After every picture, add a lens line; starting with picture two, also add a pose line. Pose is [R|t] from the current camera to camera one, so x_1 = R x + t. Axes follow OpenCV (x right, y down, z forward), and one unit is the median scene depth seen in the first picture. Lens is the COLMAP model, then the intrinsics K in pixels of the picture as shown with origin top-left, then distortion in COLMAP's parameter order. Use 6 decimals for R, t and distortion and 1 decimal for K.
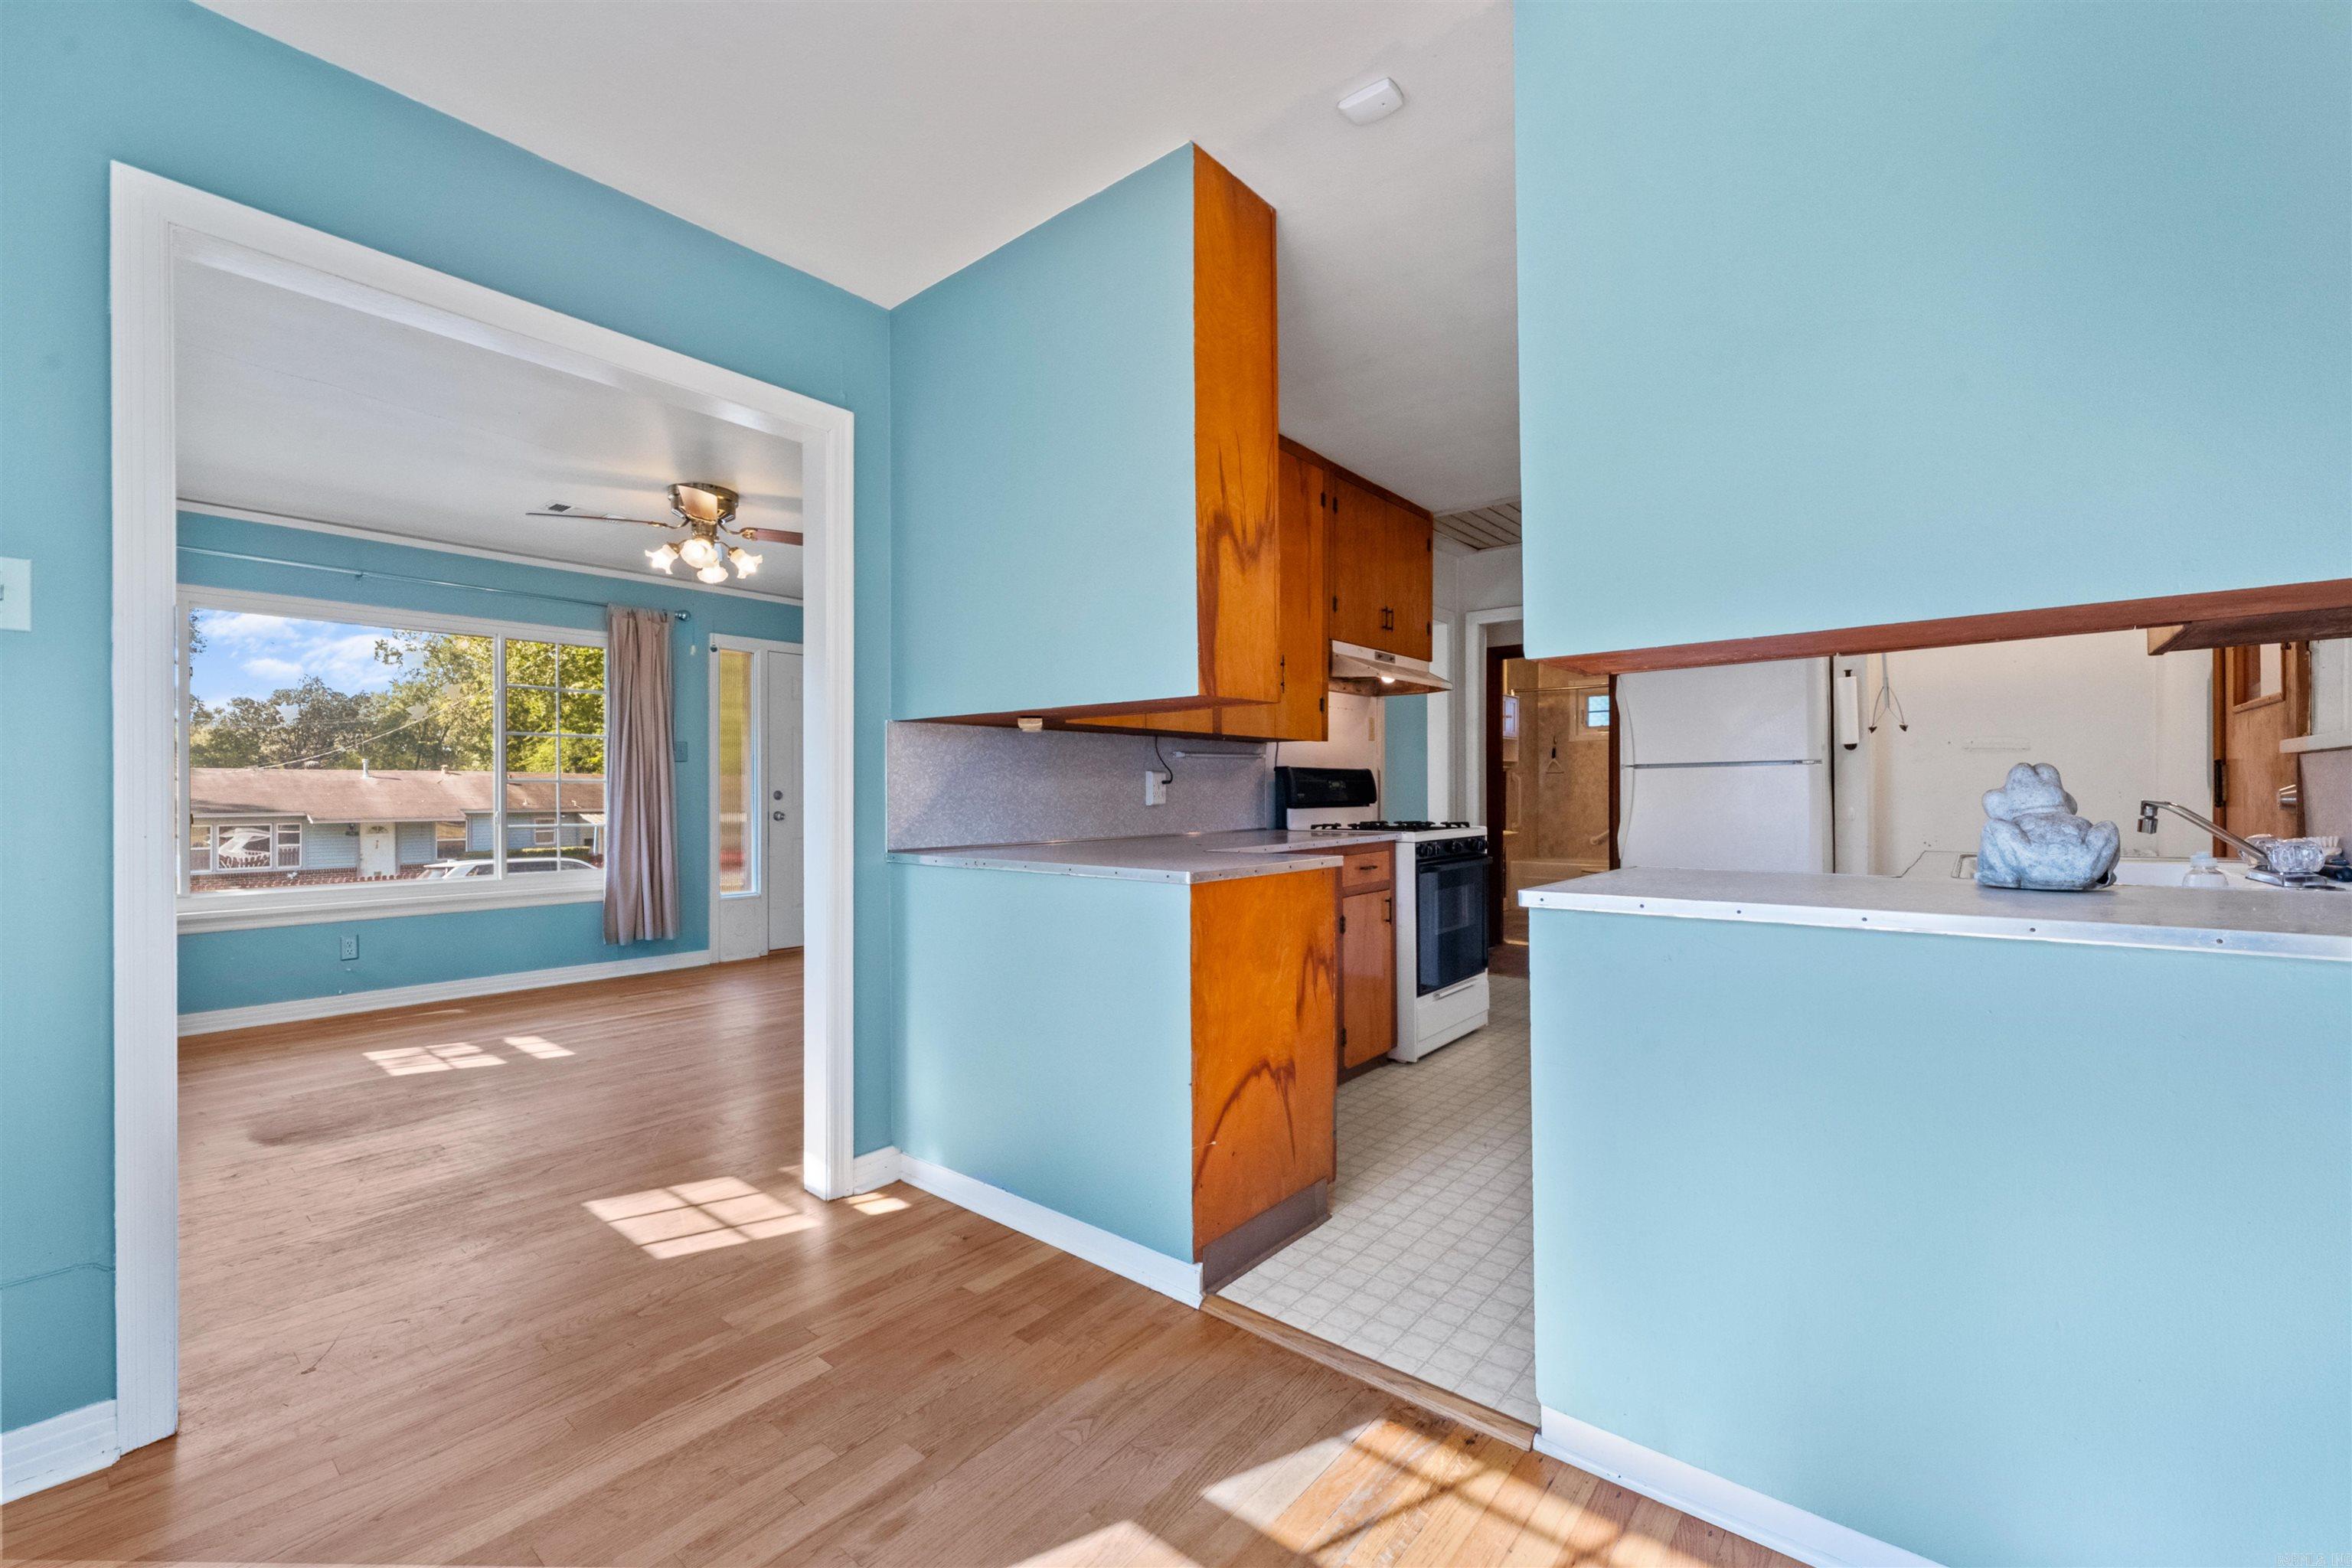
lens RADIAL K [[958.3, 0, 1174.6], [0, 958.3, 794.2], [0, 0, 1]] dist [0.025789, -0.017455]
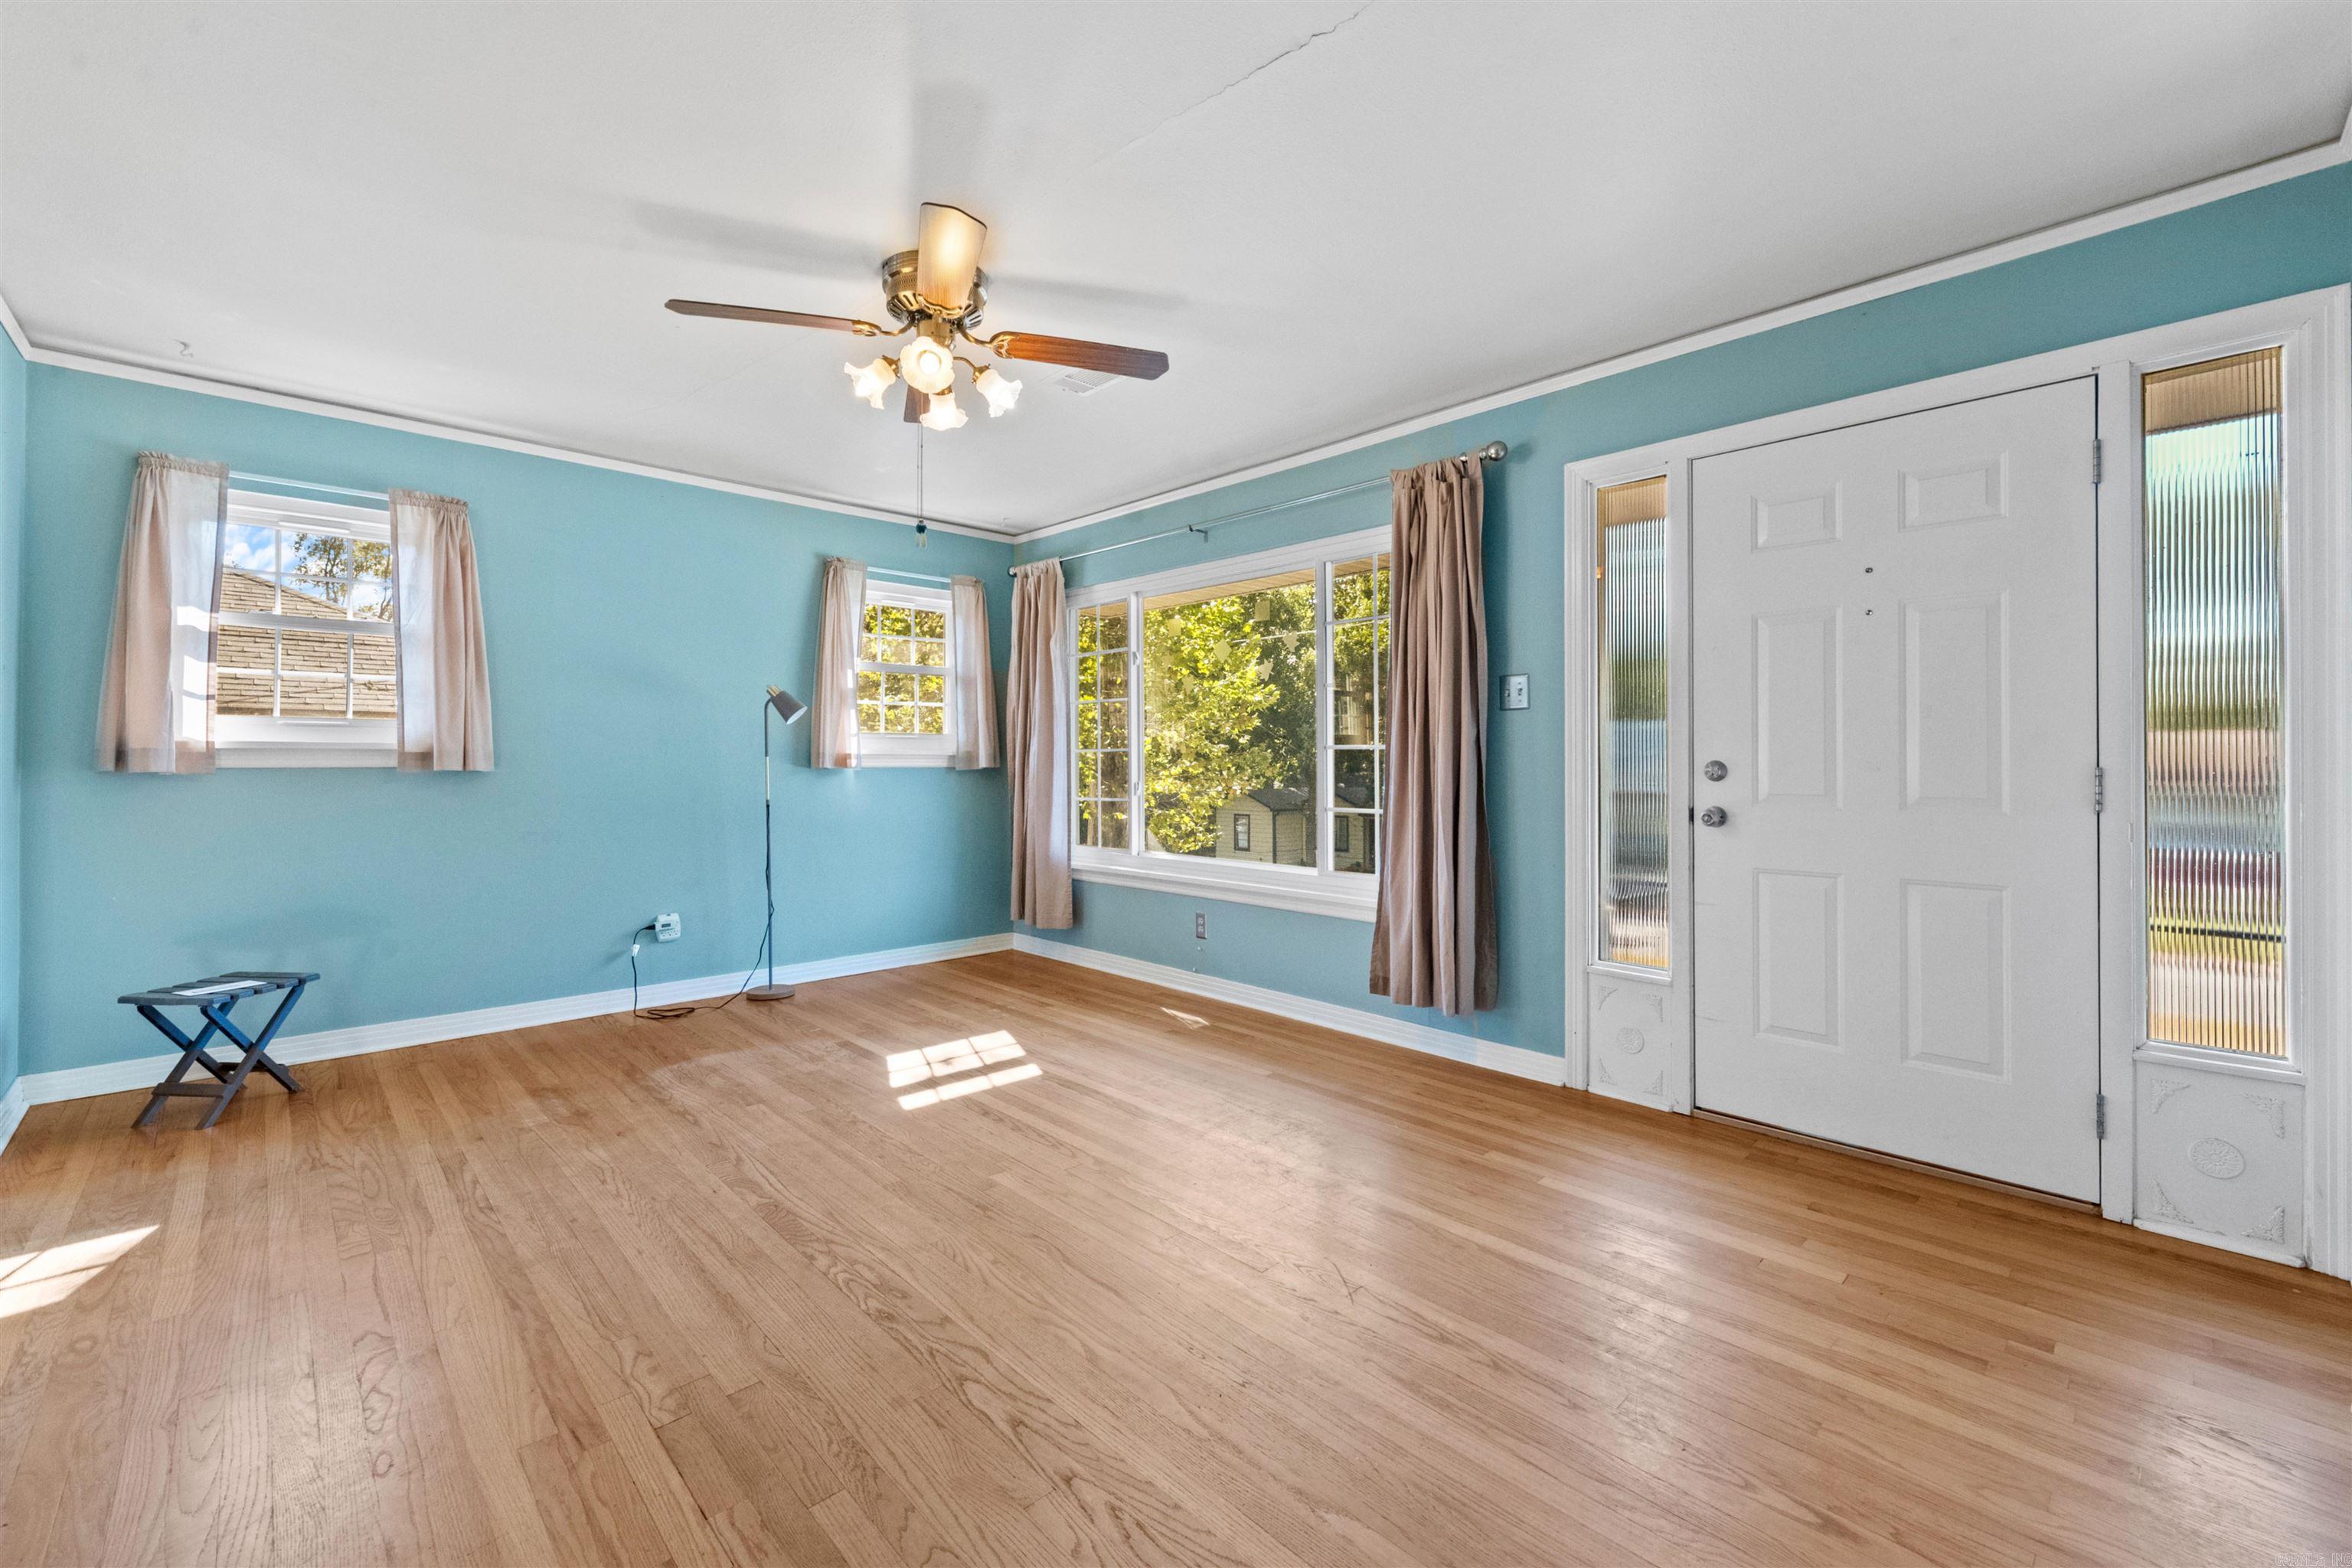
lens RADIAL K [[957.2, 0, 1181.7], [0, 957.2, 761.1], [0, 0, 1]] dist [0.000765, -0.000307]
pose [[-0.114603, 0.002430, -0.993408, 0.014533], [-0.001328, 0.999996, 0.002600, -0.000970], [0.993410, 0.001617, -0.114600, 0.185625]]
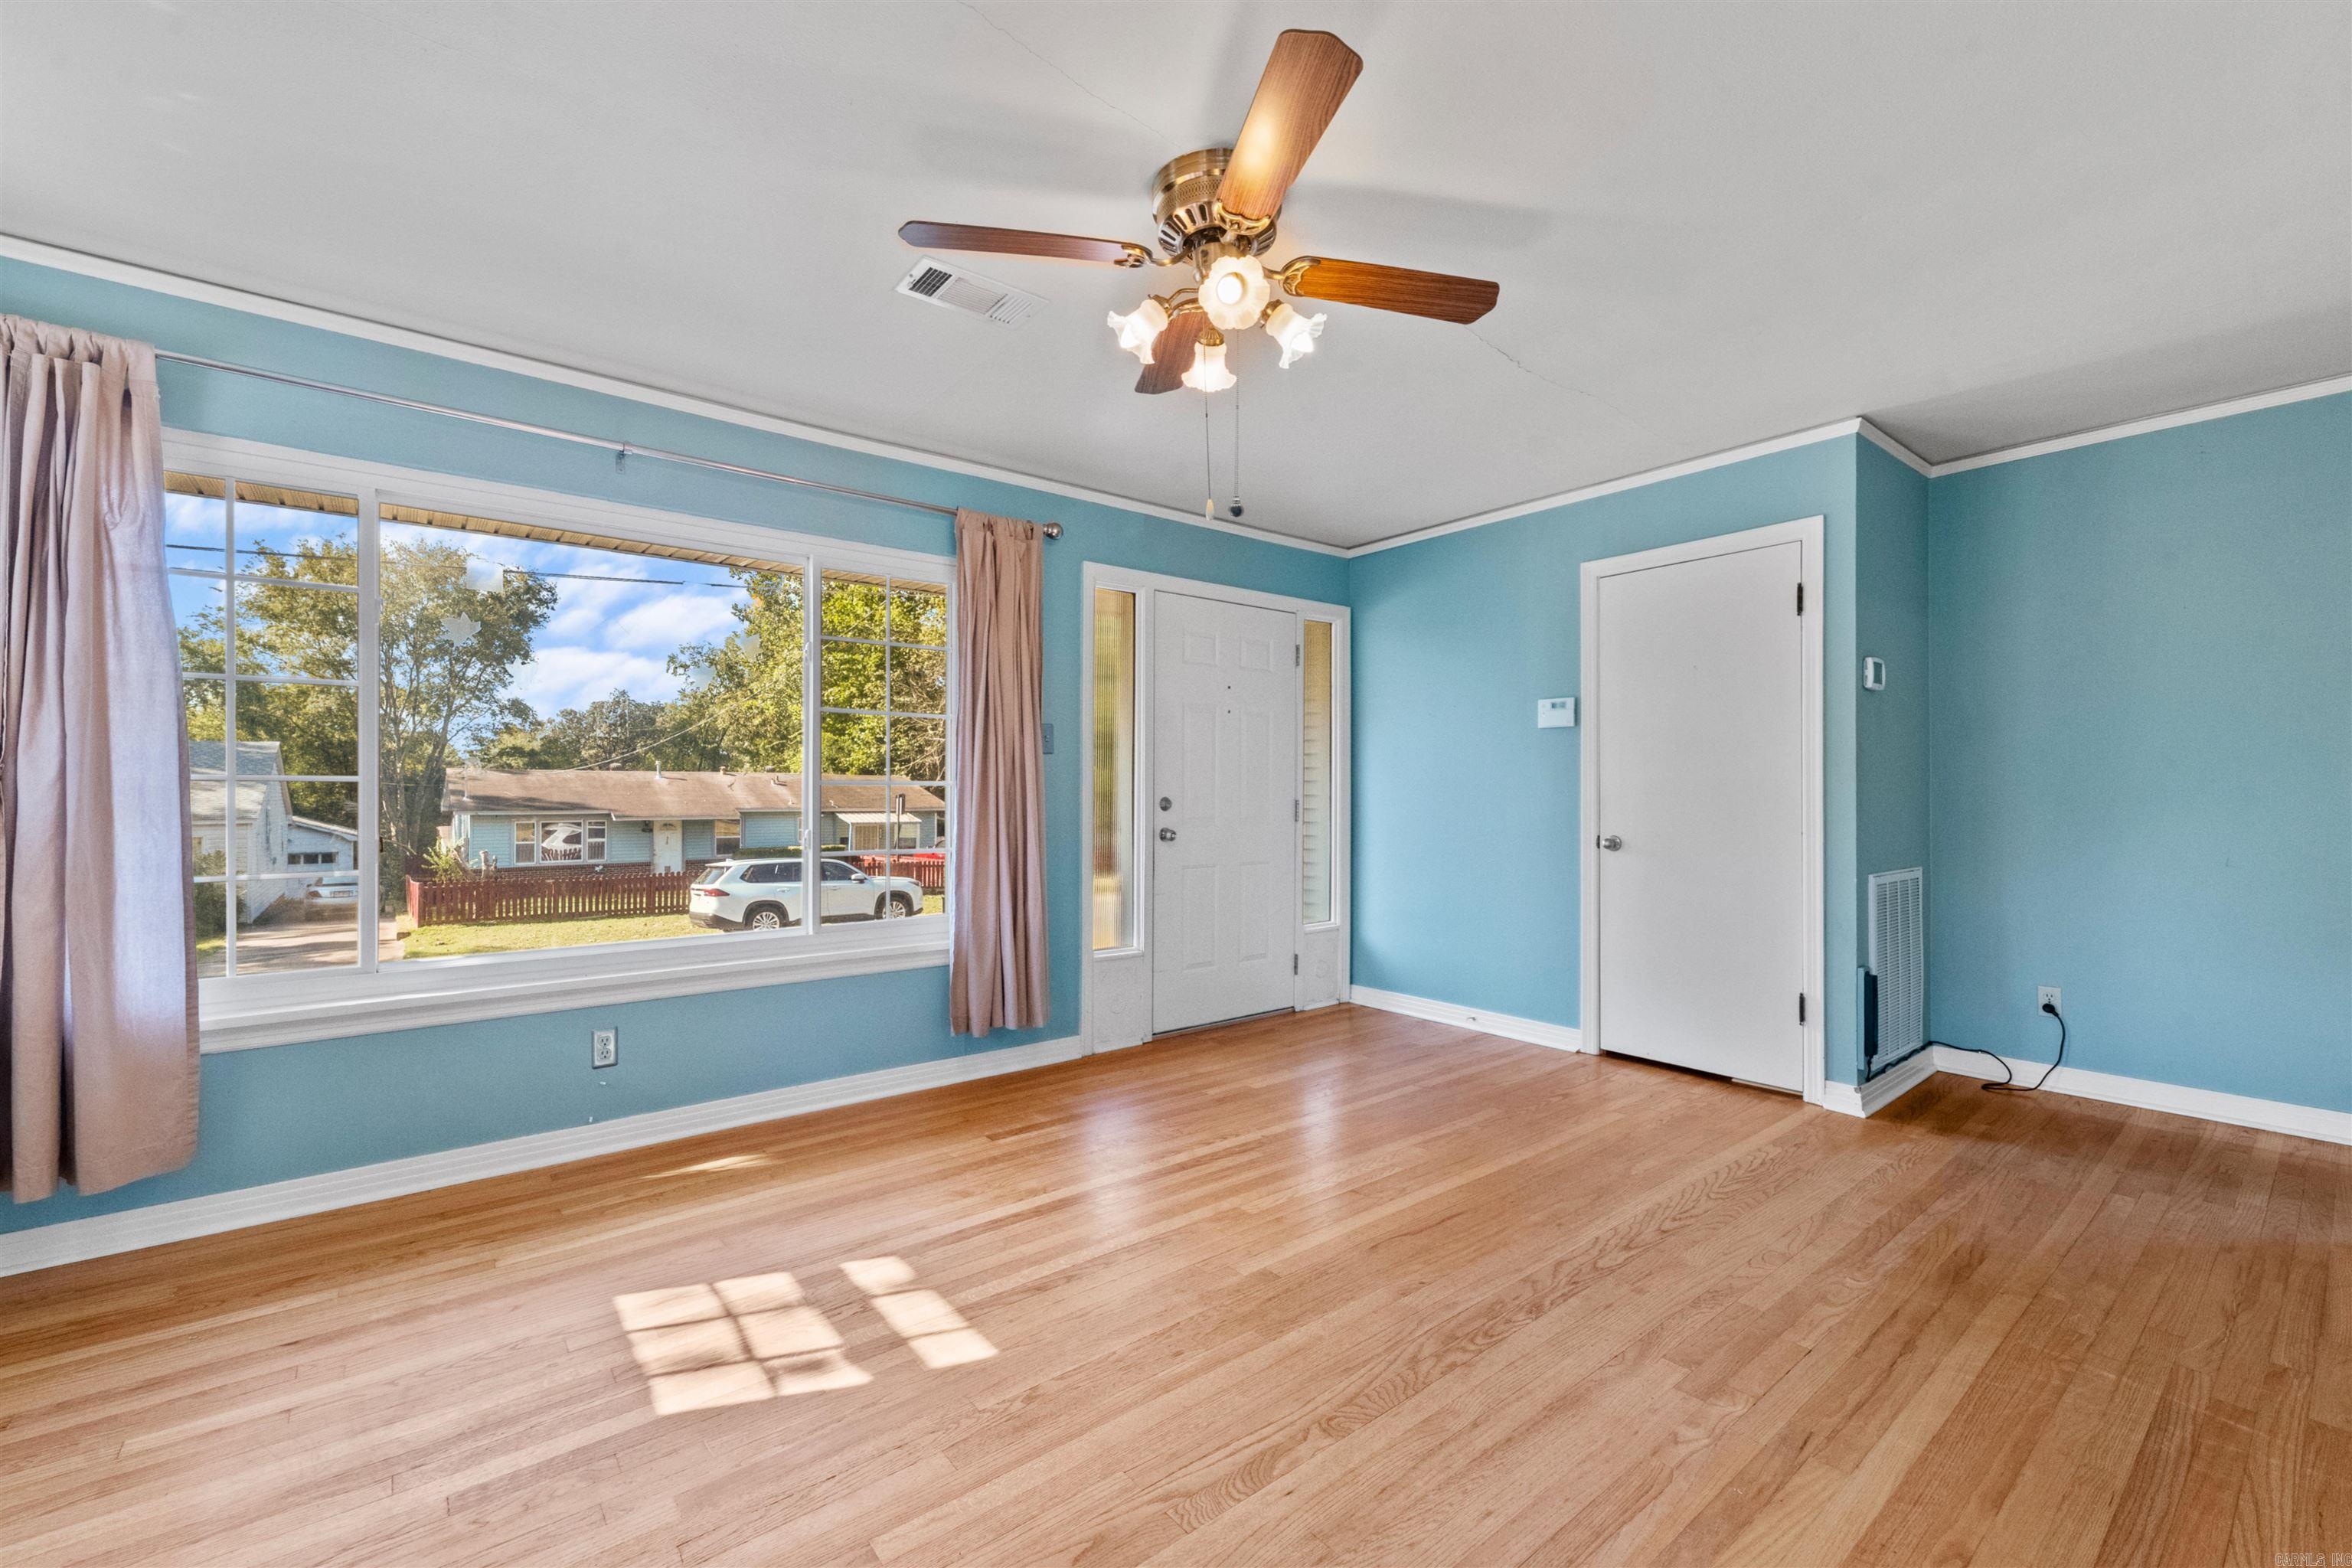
lens RADIAL K [[960.7, 0, 1170.0], [0, 960.7, 798.0], [0, 0, 1]] dist [0.002406, 0.000185]
pose [[0.978110, 0.004886, -0.208031, -0.062218], [-0.004210, 0.999984, 0.003692, -0.001248], [0.208046, -0.002735, 0.978115, 0.079036]]
